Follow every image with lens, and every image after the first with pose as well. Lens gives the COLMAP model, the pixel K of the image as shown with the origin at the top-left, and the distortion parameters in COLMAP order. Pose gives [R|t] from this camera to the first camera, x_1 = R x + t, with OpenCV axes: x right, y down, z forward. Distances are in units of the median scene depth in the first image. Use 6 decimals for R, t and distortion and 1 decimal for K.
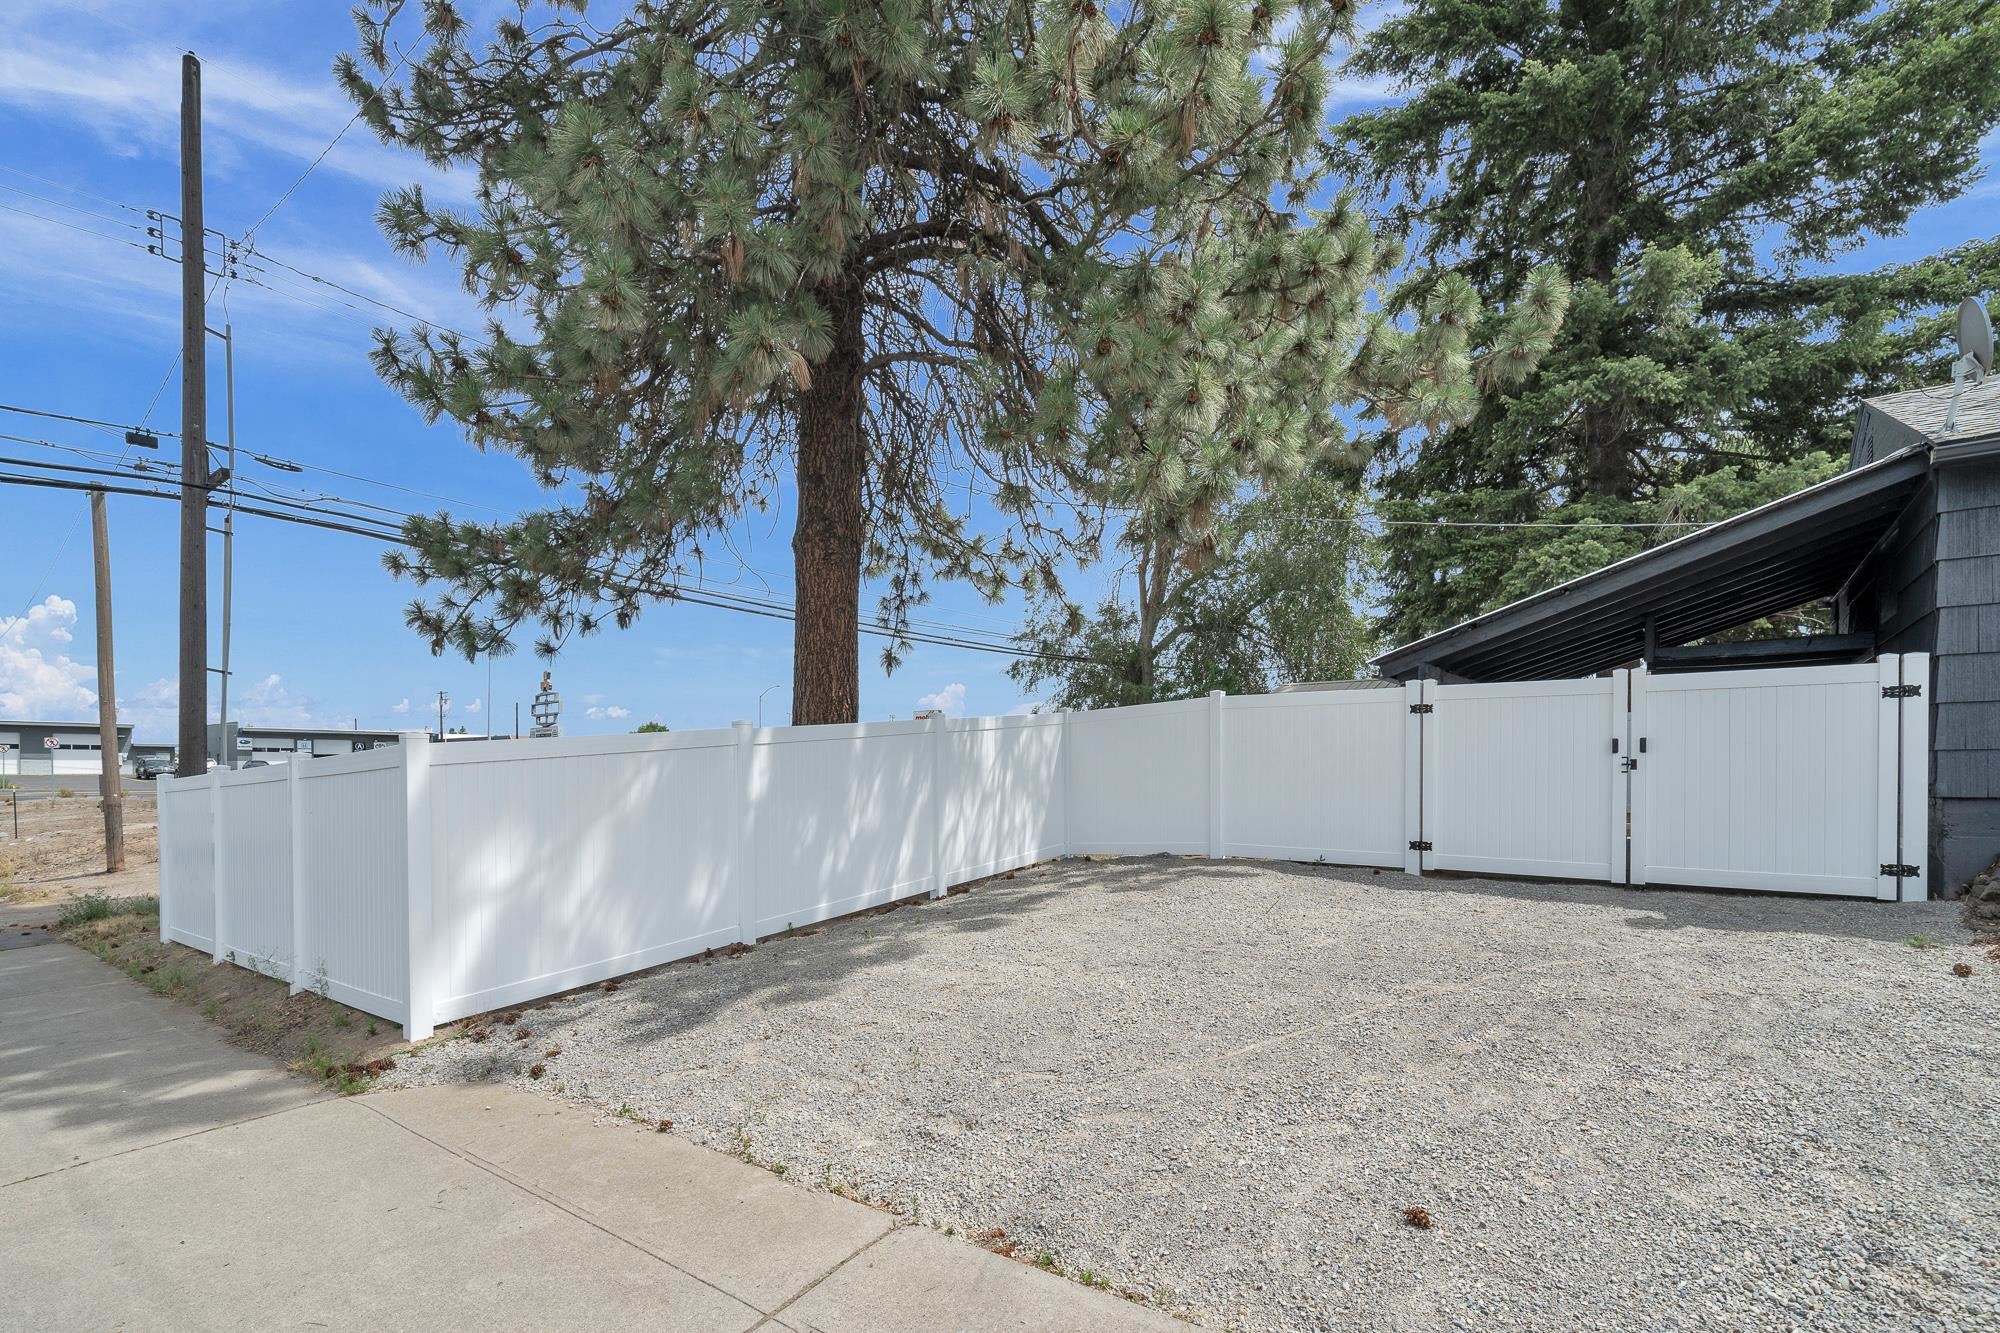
lens RADIAL K [[890.8, 0, 993.0], [0, 890.8, 779.9], [0, 0, 1]] dist [-0.000516, 0.000378]
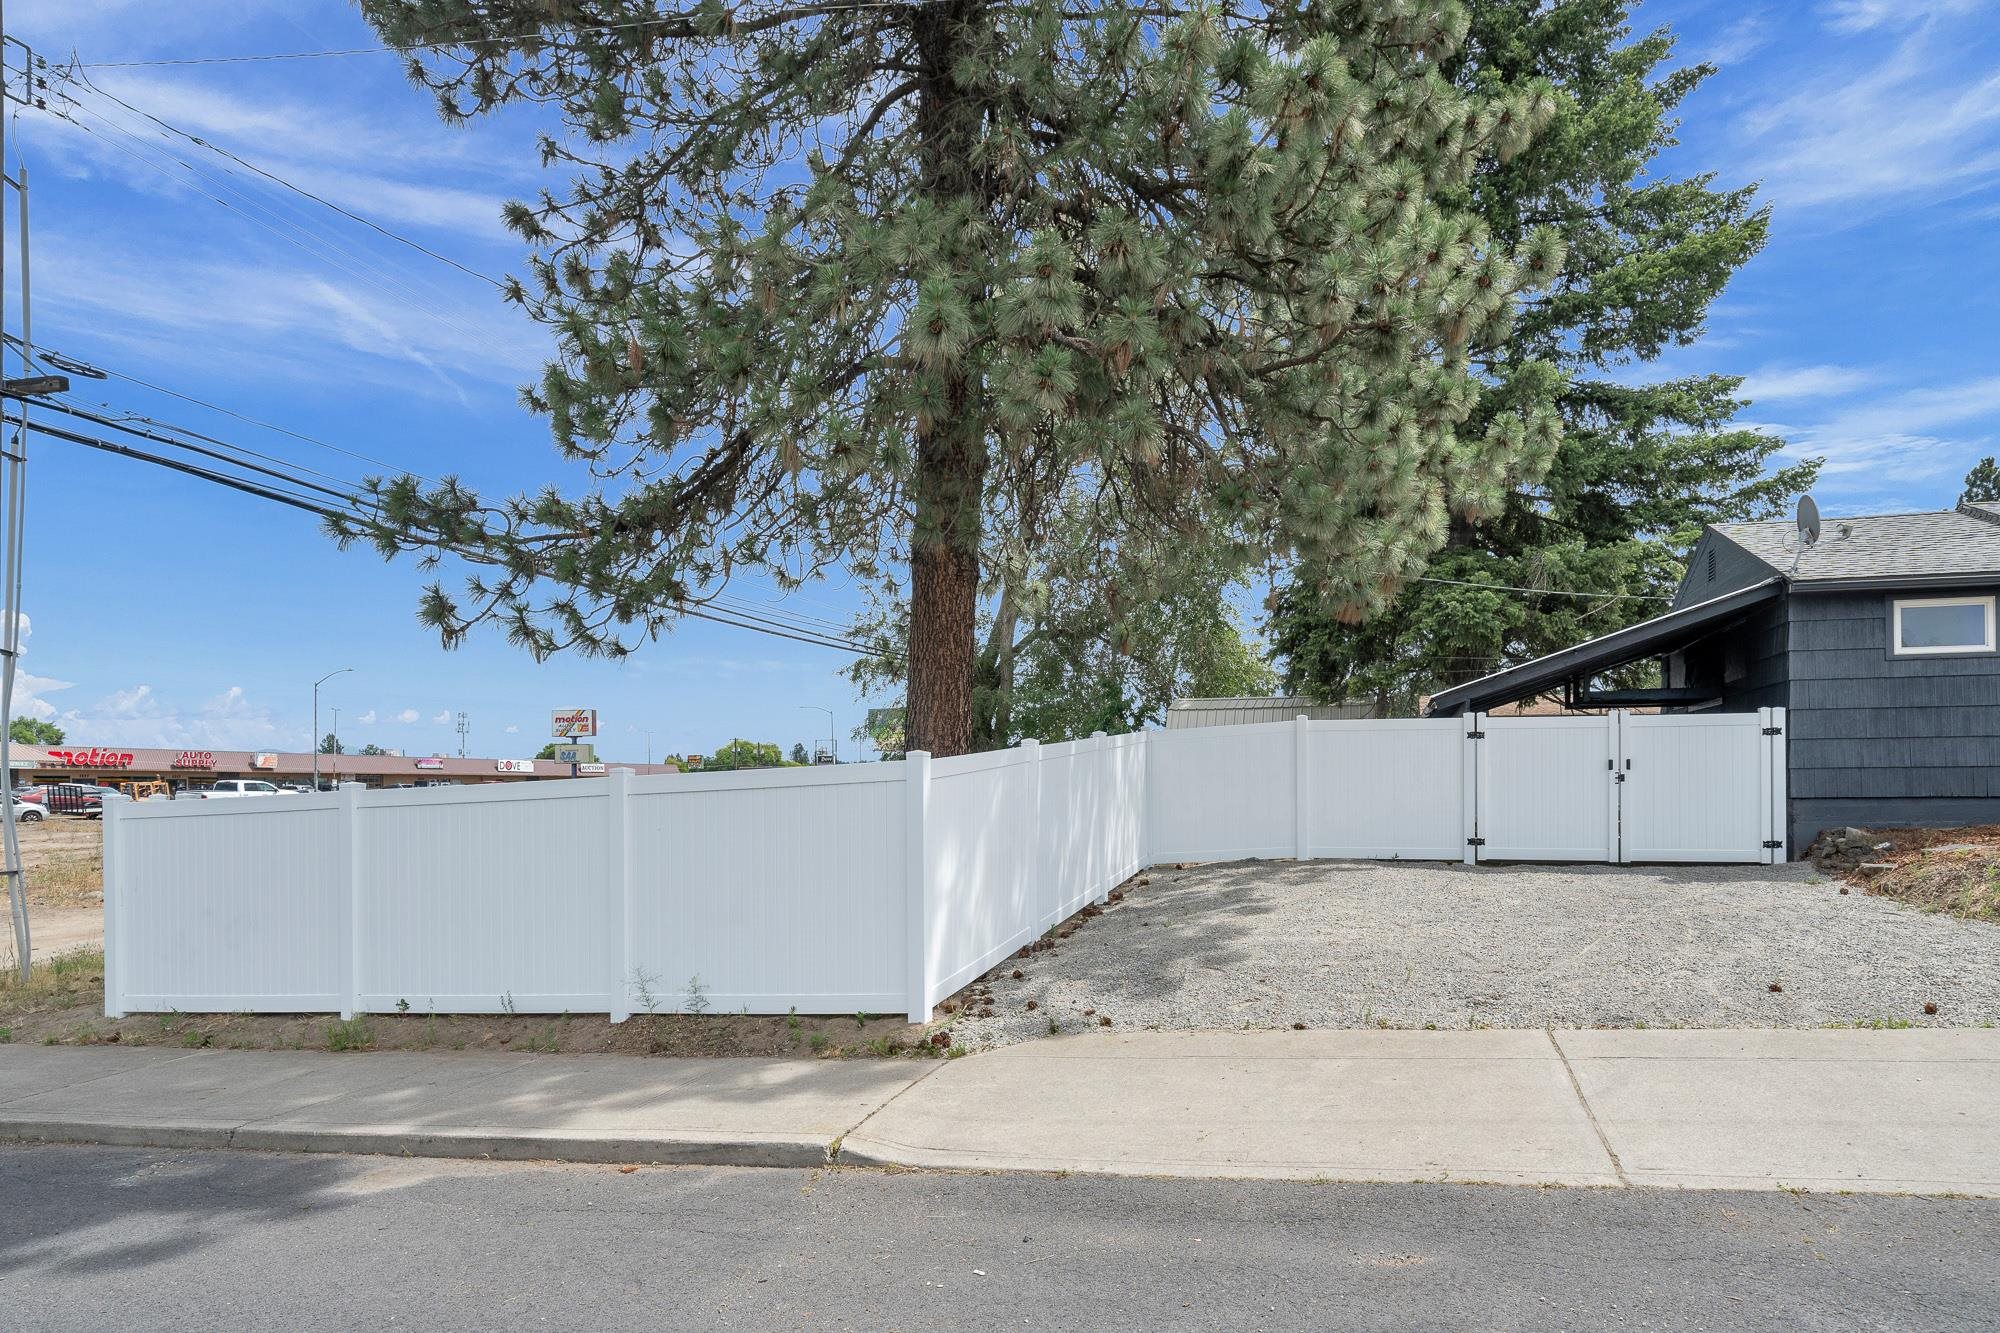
lens RADIAL K [[1116.1, 0, 1102.2], [0, 1116.1, 781.7], [0, 0, 1]] dist [0.005972, 0.000589]
pose [[0.915637, -0.003297, 0.401993, -0.663287], [0.010153, 0.999837, -0.014925, 0.006134], [-0.401878, 0.017747, 0.915521, -0.260235]]
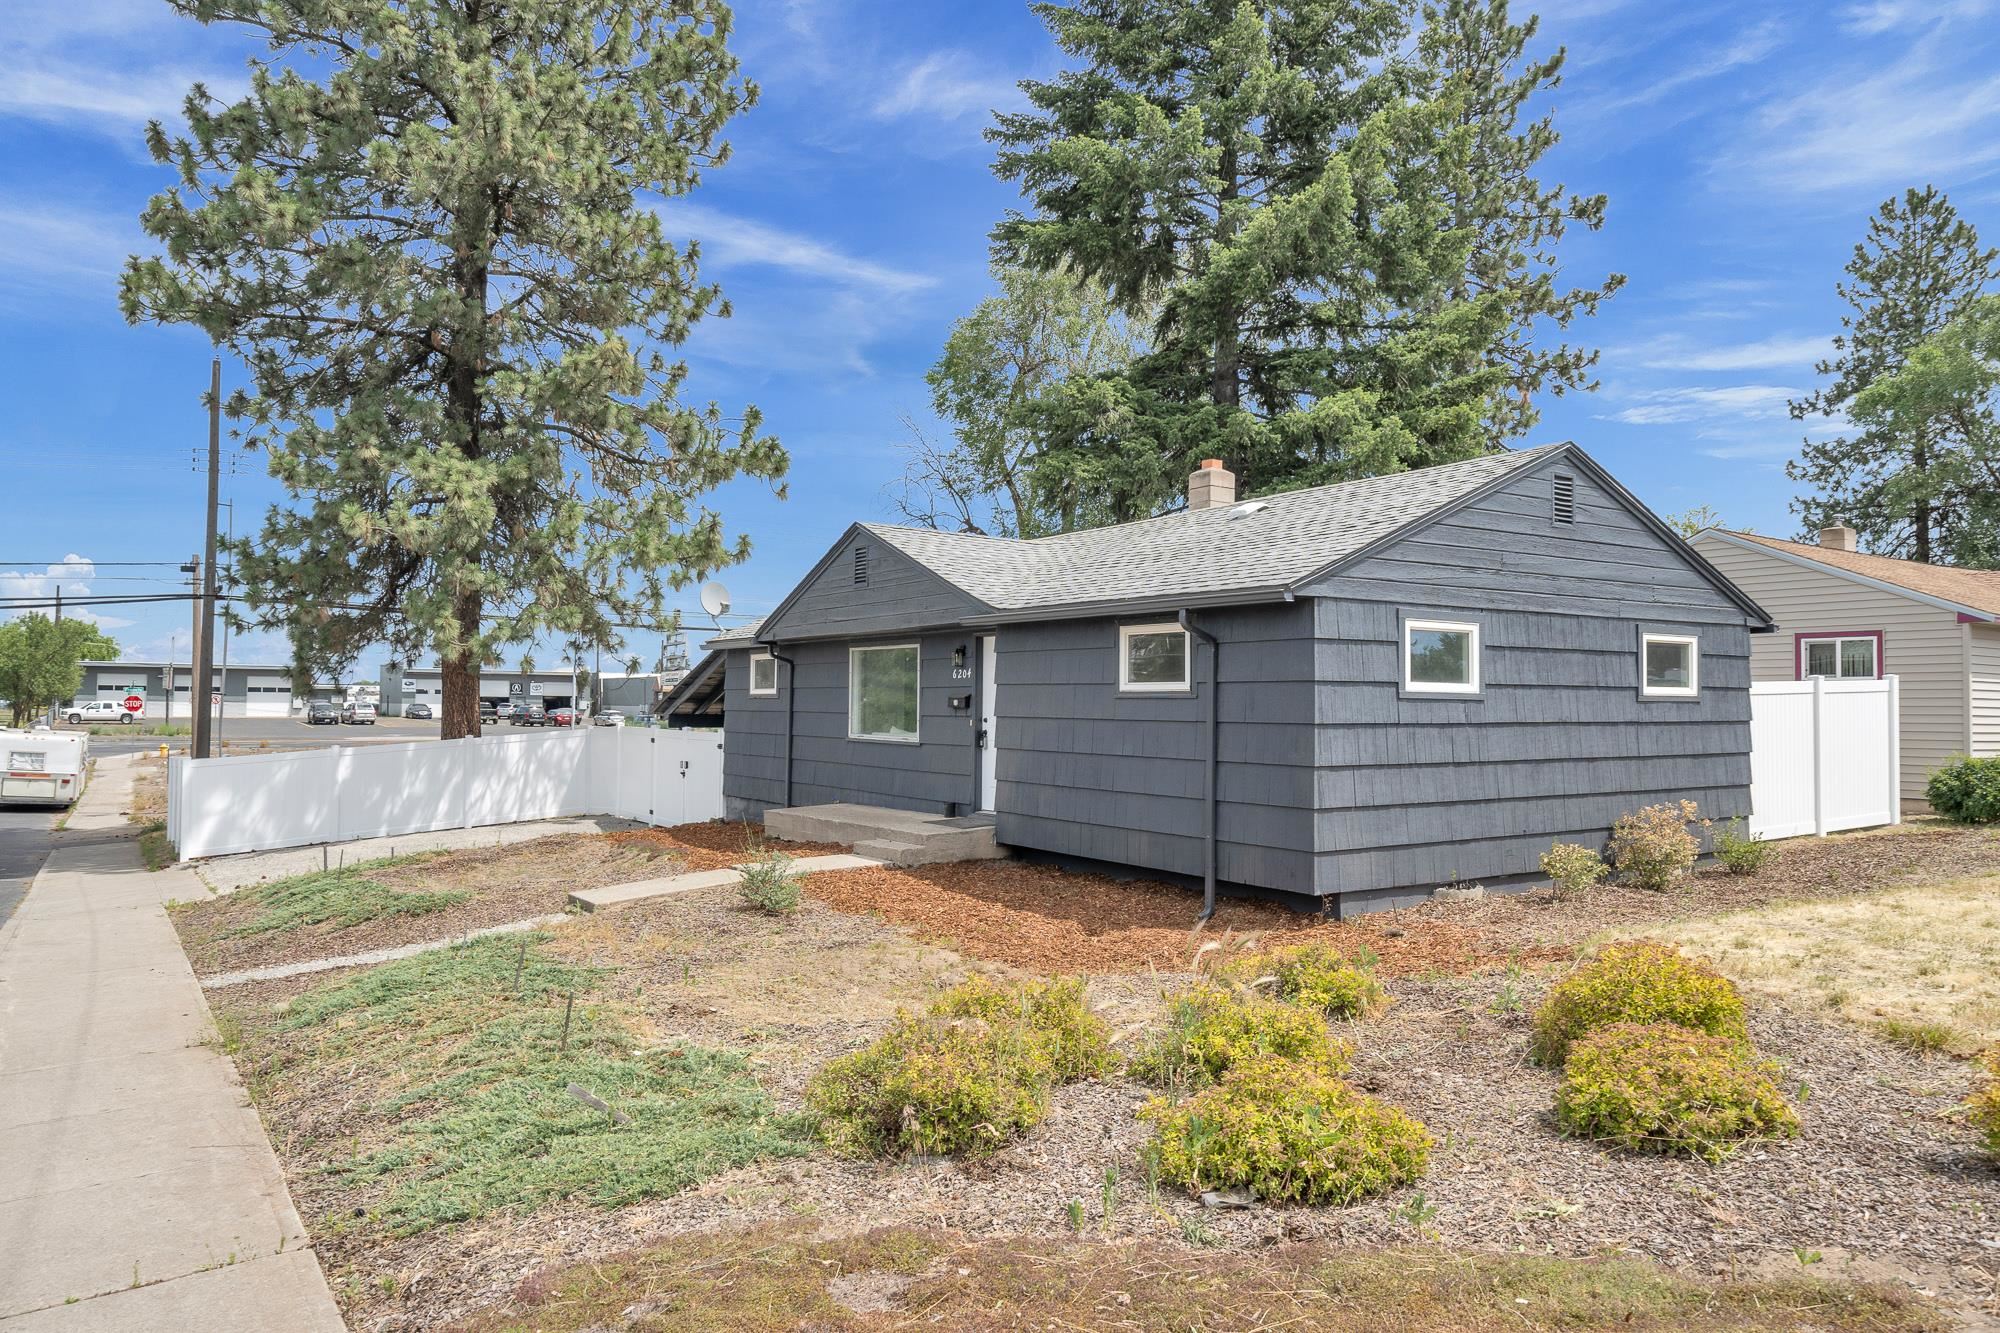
lens RADIAL K [[1336.7, 0, 998.5], [0, 1336.7, 663.5], [0, 0, 1]] dist [0.000676, 0.000867]
pose [[0.948082, 0.000262, -0.318027, 2.096674], [-0.014494, 0.998996, -0.042387, -0.133135], [0.317696, 0.044795, 0.947134, -1.490123]]
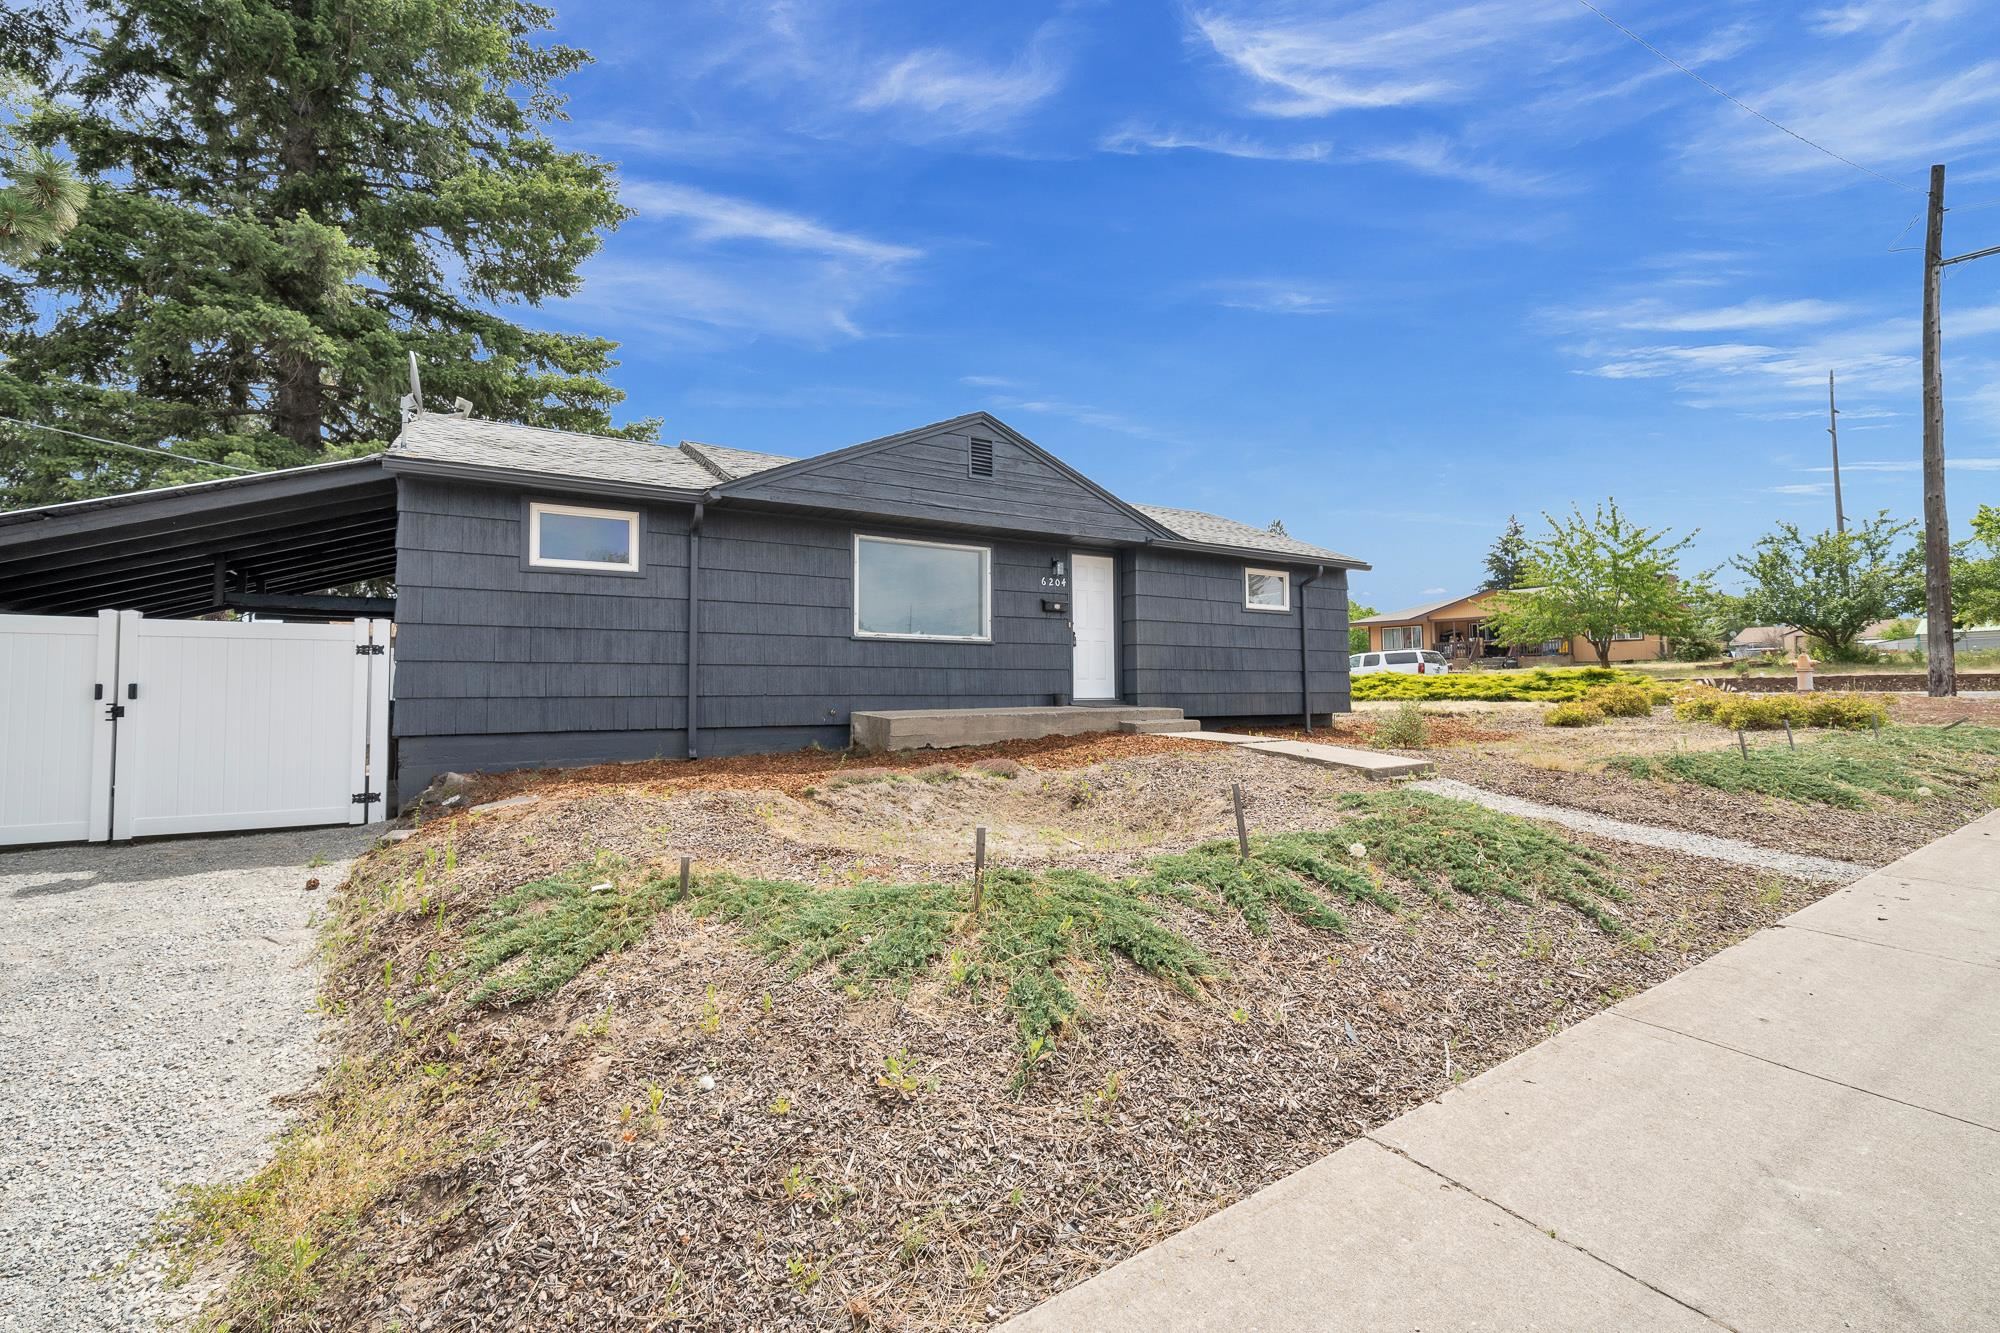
lens RADIAL K [[849.7, 0, 1000.0], [0, 849.7, 666.5], [0, 0, 1]] dist [-0.002649, 0.000268]
pose [[0.359294, 0.034631, 0.932582, 0.191397], [0.020838, 0.998764, -0.045116, -0.004582], [-0.932992, 0.035643, 0.358128, -0.164546]]
